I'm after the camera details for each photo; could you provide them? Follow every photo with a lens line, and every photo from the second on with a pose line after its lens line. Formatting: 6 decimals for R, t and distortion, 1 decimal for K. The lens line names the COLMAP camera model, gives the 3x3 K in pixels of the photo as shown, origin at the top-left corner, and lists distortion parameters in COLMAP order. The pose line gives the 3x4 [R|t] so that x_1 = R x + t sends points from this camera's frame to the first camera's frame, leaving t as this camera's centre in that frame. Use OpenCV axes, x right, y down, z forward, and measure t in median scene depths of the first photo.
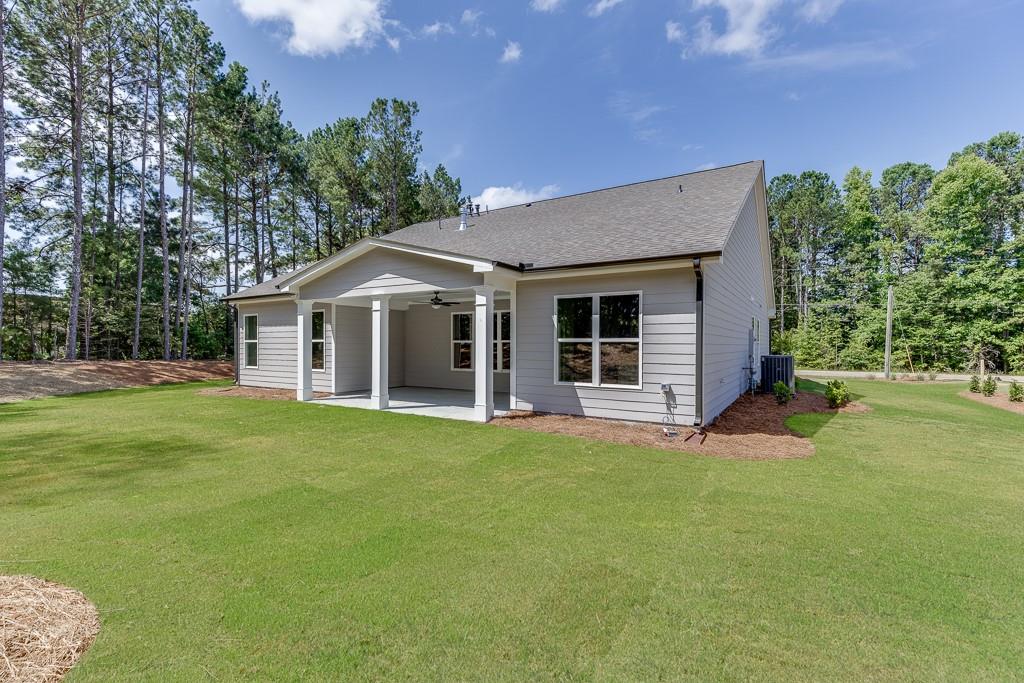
lens RADIAL K [[454.5, 0, 508.8], [0, 454.5, 340.8], [0, 0, 1]] dist [0.002311, 0.000905]
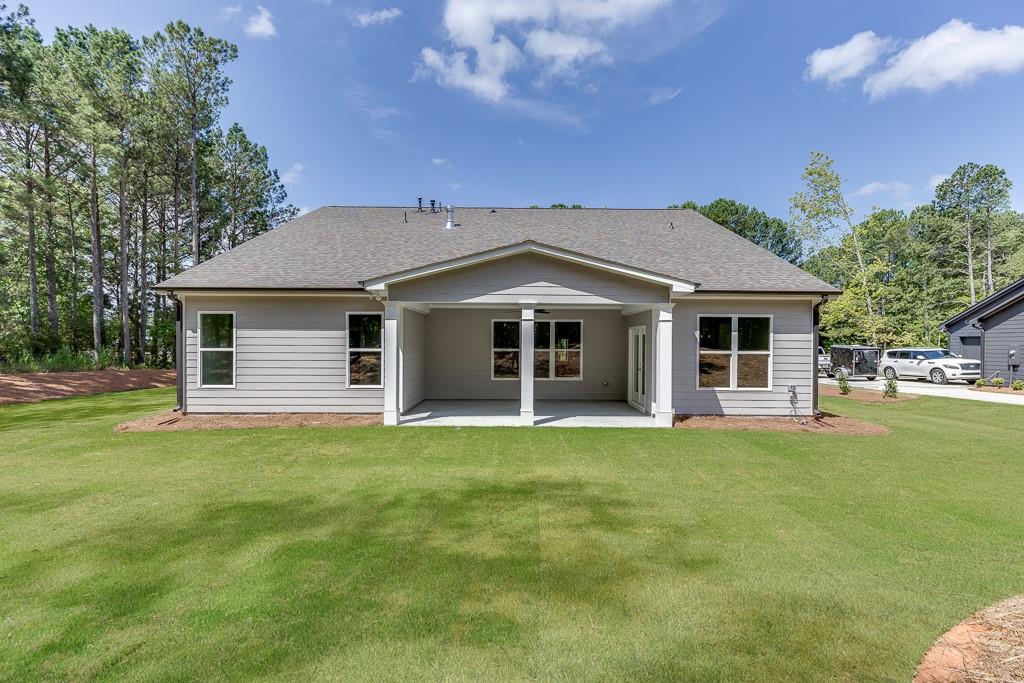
lens RADIAL K [[454.5, 0, 508.8], [0, 454.5, 340.8], [0, 0, 1]] dist [0.002311, 0.000905]
pose [[0.847208, 0.005090, 0.531236, -0.833406], [-0.007707, 0.999967, 0.002709, -0.026972], [-0.531205, -0.006389, 0.847219, 0.237248]]
